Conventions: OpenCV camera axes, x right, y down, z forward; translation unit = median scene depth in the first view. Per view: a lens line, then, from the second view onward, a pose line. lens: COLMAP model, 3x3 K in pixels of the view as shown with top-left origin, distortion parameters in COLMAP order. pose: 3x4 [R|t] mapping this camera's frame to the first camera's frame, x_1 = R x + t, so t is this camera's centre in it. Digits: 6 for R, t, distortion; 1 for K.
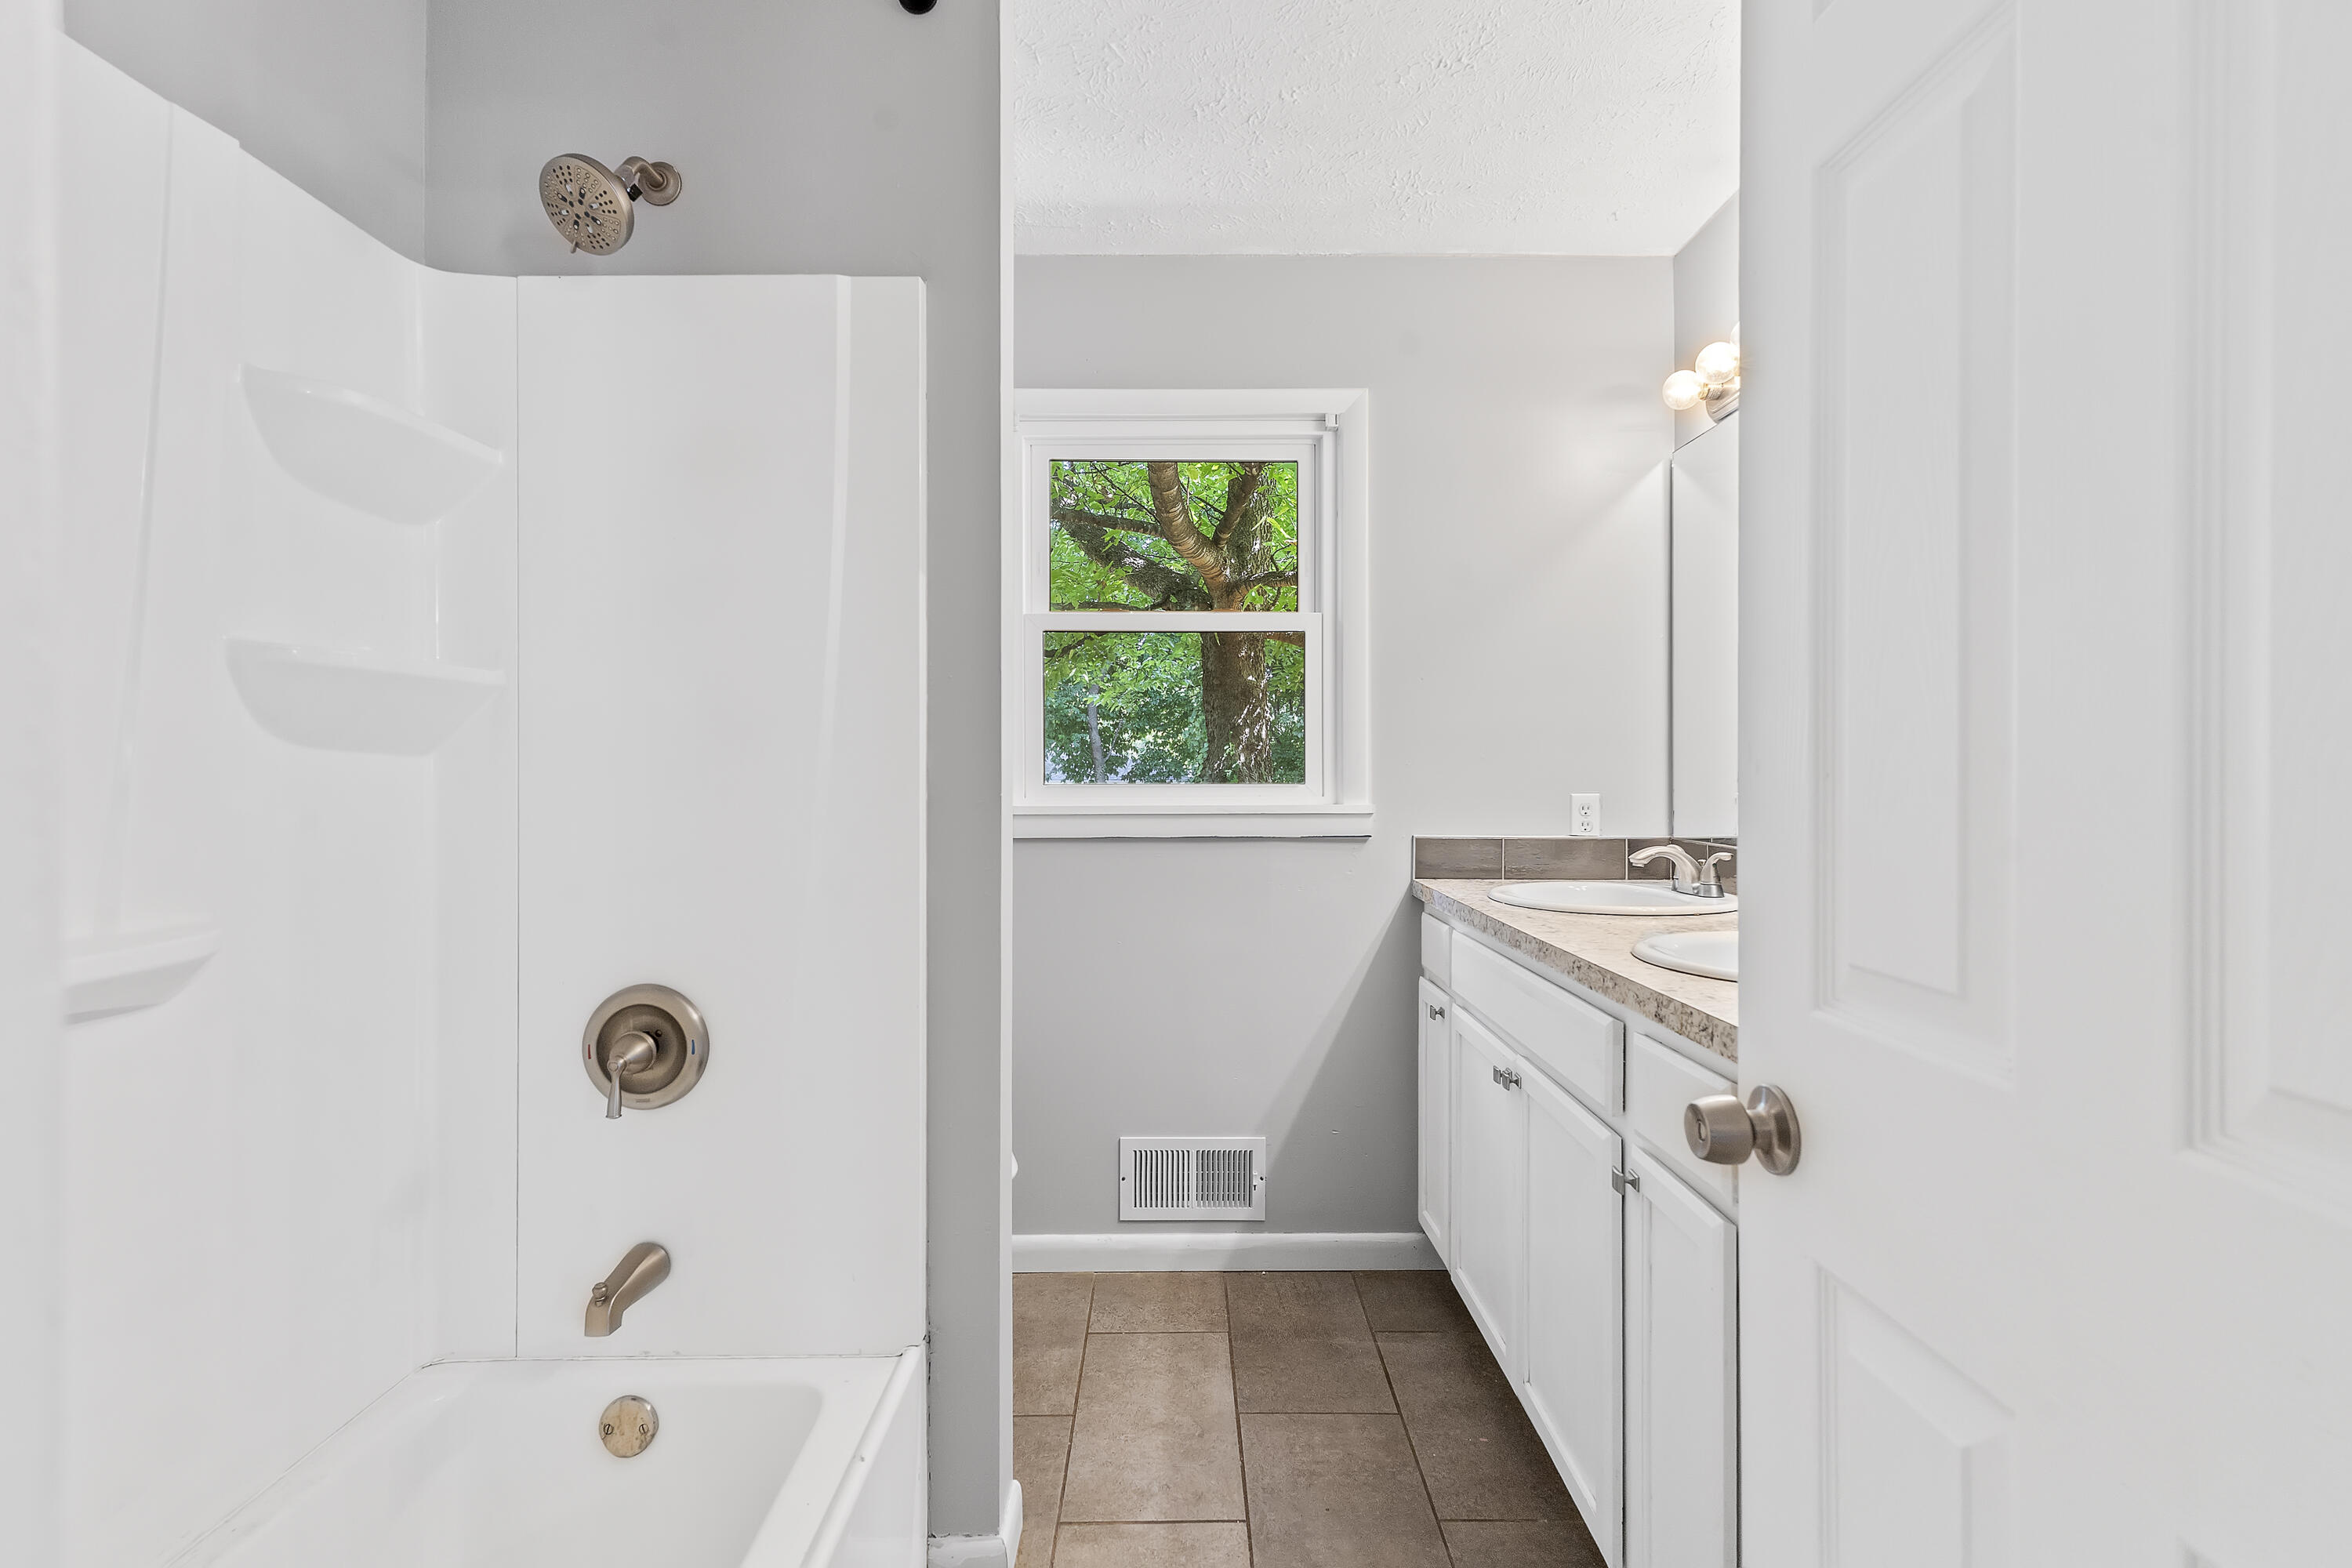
lens RADIAL K [[1147.8, 0, 1175.4], [0, 1147.8, 780.5], [0, 0, 1]] dist [0.001641, -0.000990]
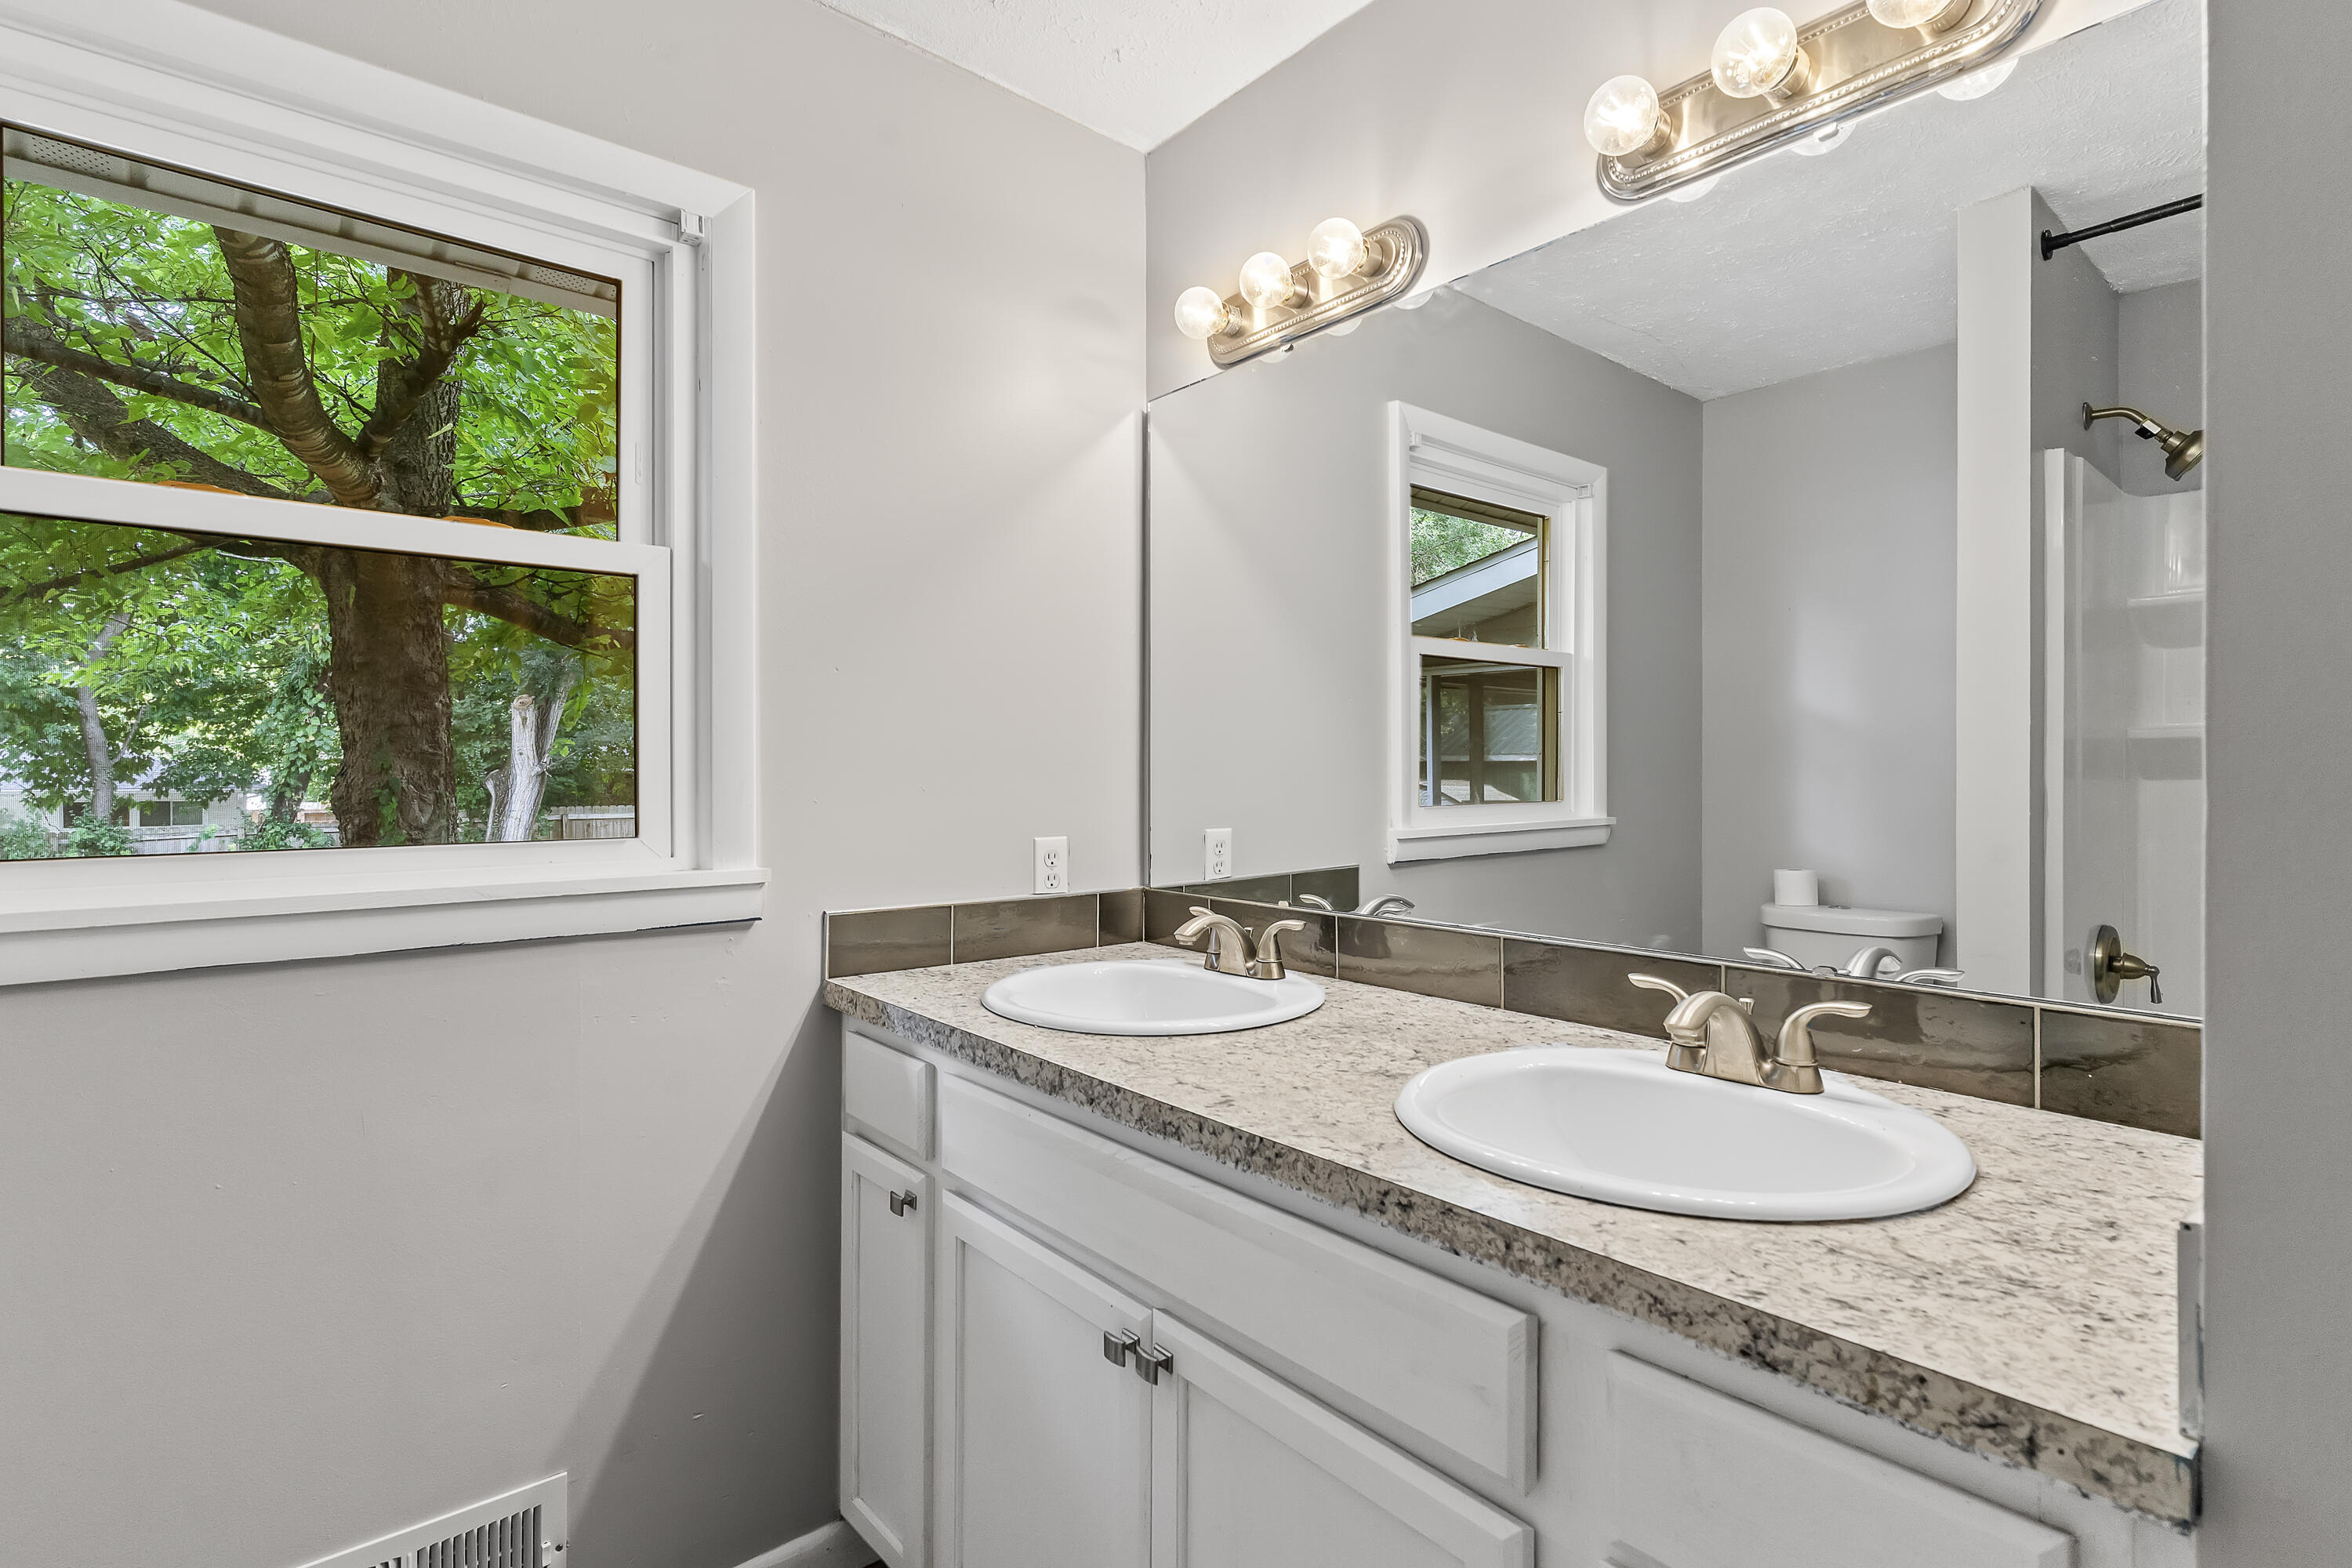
lens RADIAL K [[1102.4, 0, 1174.3], [0, 1102.4, 776.7], [0, 0, 1]] dist [0.004116, -0.000335]
pose [[0.760081, -0.004651, 0.649812, -0.045832], [0.007260, 0.999973, -0.001335, -0.026106], [-0.649788, 0.005732, 0.760094, 0.403333]]
